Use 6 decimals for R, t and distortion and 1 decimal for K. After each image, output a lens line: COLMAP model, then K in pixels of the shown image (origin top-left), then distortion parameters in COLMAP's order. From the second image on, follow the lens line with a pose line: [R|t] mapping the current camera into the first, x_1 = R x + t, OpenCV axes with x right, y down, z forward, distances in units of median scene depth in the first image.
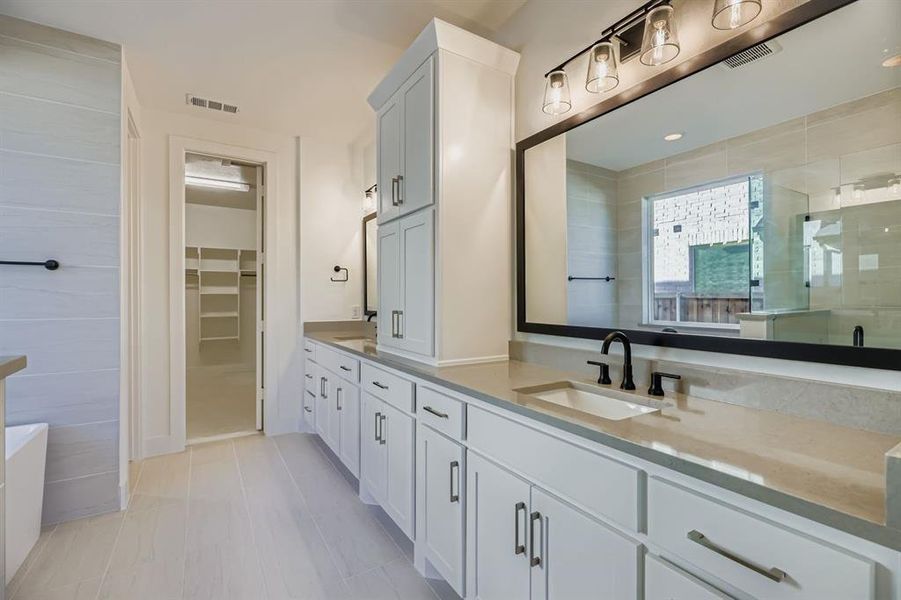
lens RADIAL K [[408.1, 0, 447.6], [0, 408.1, 299.0], [0, 0, 1]] dist [0.003400, 0.000380]
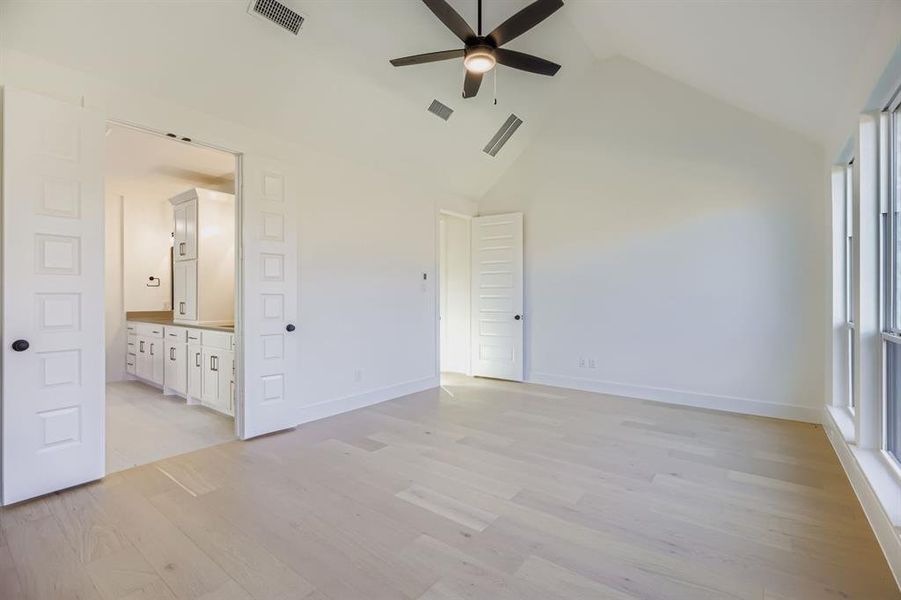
lens RADIAL K [[408.1, 0, 454.5], [0, 408.1, 297.4], [0, 0, 1]] dist [0.003400, 0.000380]
pose [[0.934674, -0.001185, 0.355504, 0.331912], [0.001363, 0.999999, -0.000250, 0.003527], [-0.355503, 0.000718, 0.934675, -1.135978]]
